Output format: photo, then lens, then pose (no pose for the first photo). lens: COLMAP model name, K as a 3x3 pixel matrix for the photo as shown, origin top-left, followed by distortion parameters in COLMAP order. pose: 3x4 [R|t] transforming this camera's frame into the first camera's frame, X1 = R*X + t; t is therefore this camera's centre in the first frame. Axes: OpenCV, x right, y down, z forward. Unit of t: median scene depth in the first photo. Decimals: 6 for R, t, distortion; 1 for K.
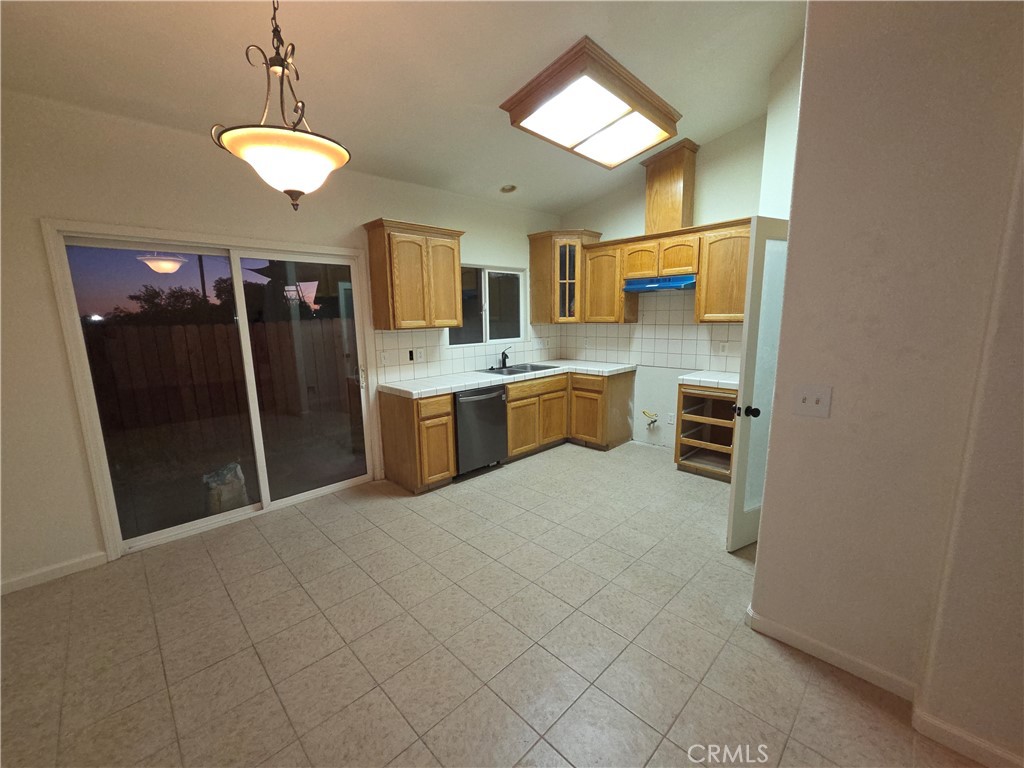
lens RADIAL K [[418.5, 0, 510.9], [0, 418.5, 387.2], [0, 0, 1]] dist [-0.001384, 0.000300]
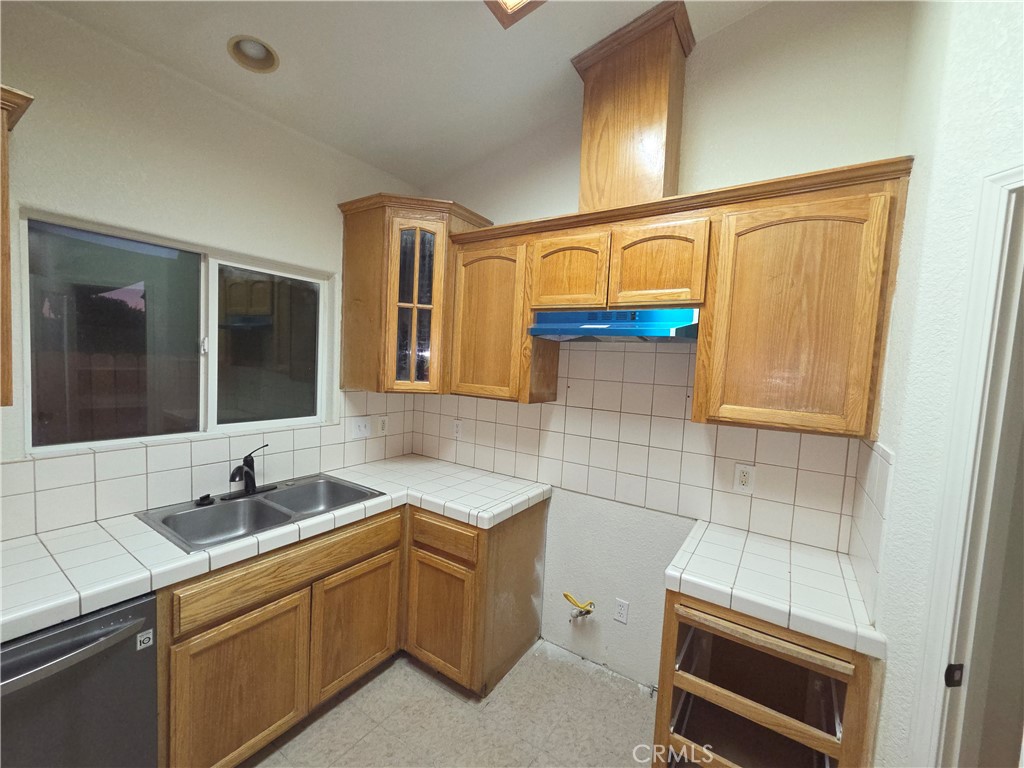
lens RADIAL K [[418.5, 0, 510.9], [0, 418.5, 387.2], [0, 0, 1]] dist [-0.001384, 0.000300]
pose [[0.975130, 0.053523, 0.215075, 0.149108], [-0.030932, 0.993771, -0.107067, -0.119498], [-0.219466, 0.097751, 0.970711, 0.550179]]
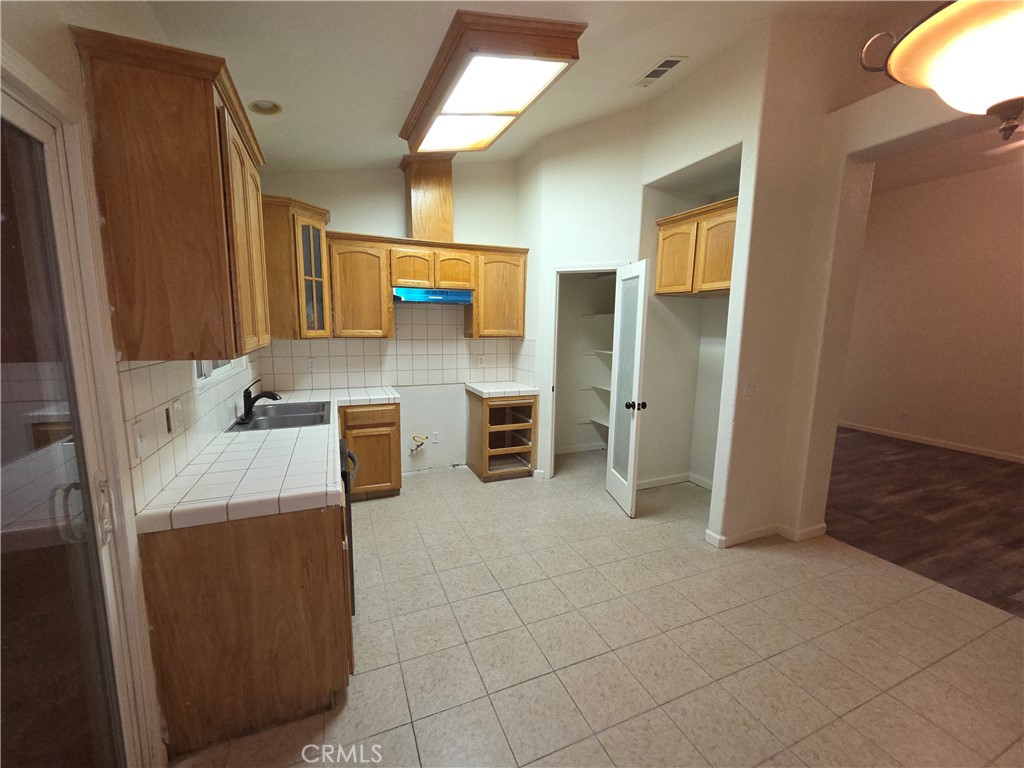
lens RADIAL K [[418.5, 0, 510.9], [0, 418.5, 387.2], [0, 0, 1]] dist [-0.001384, 0.000300]
pose [[0.362417, -0.112662, 0.925182, -0.427402], [0.140285, 0.987952, 0.065353, -0.076721], [-0.921398, 0.106104, 0.373855, 0.473542]]
